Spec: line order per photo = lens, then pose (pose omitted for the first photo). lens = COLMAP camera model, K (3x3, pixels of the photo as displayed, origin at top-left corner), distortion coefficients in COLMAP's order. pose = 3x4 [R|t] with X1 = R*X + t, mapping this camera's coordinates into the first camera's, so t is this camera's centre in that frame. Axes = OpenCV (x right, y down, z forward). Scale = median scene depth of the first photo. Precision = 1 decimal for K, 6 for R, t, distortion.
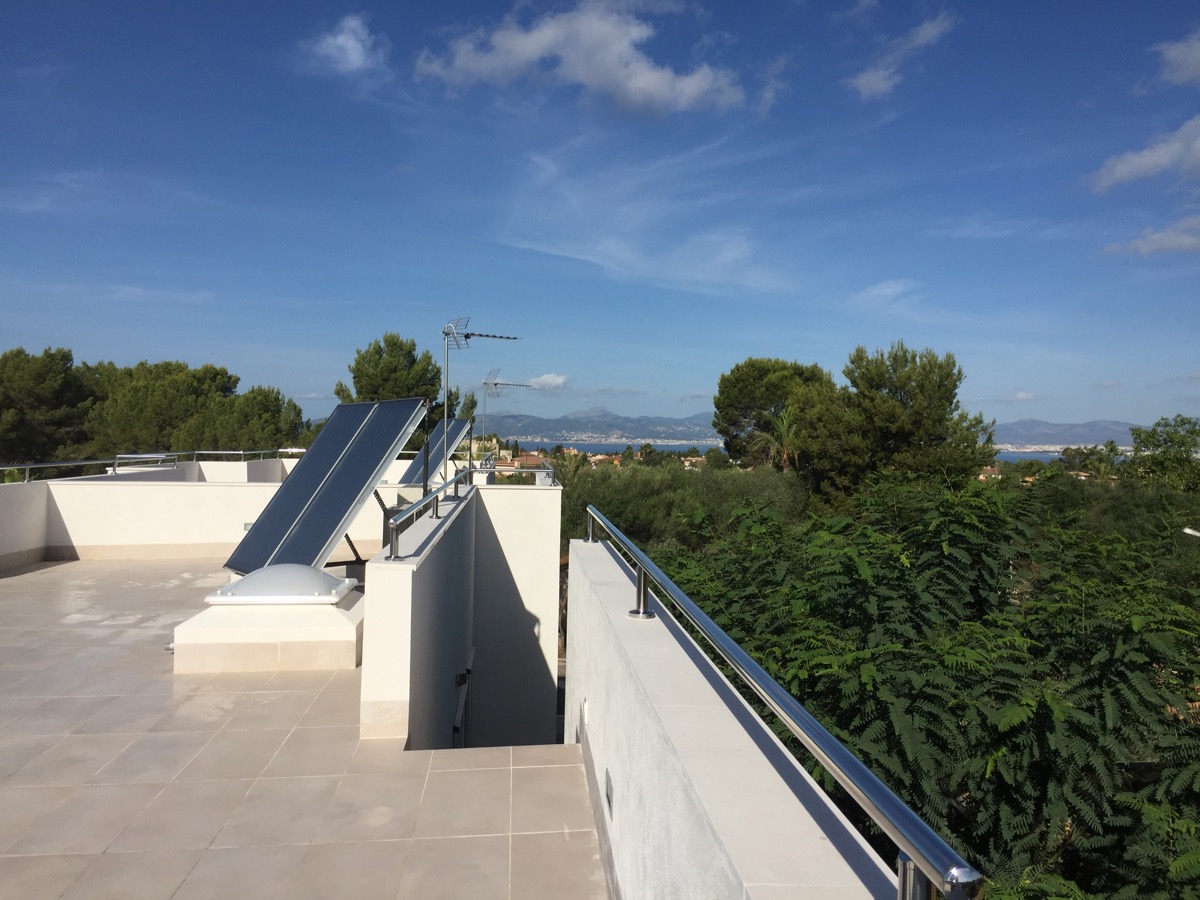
lens RADIAL K [[1023.0, 0, 609.9], [0, 1023.0, 443.0], [0, 0, 1]] dist [0.064297, -0.097010]
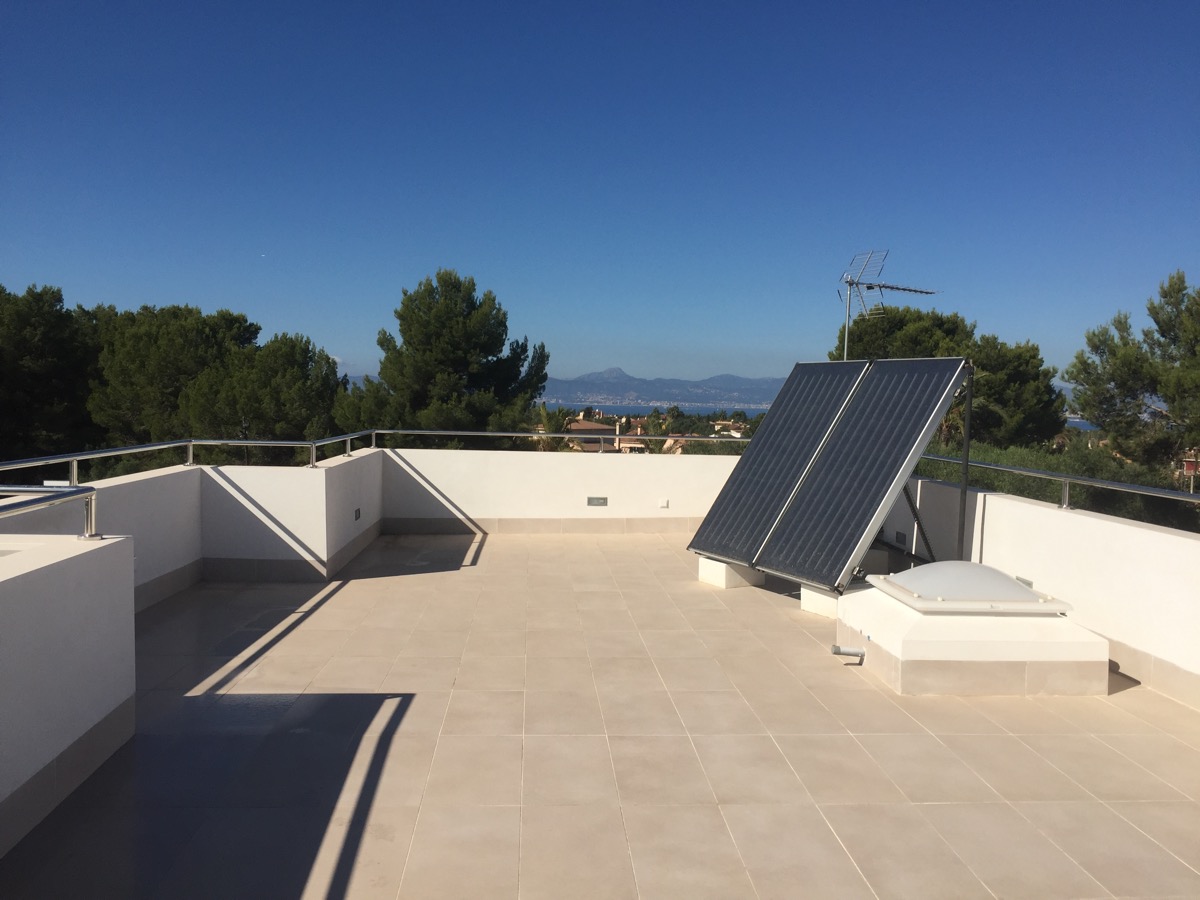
lens RADIAL K [[1023.0, 0, 596.4], [0, 1023.0, 440.8], [0, 0, 1]] dist [0.064297, -0.097010]
pose [[0.999635, 0.011264, -0.024571, -0.070894], [-0.010388, 0.999317, 0.035459, -0.001729], [0.024953, -0.035191, 0.999069, 0.181576]]
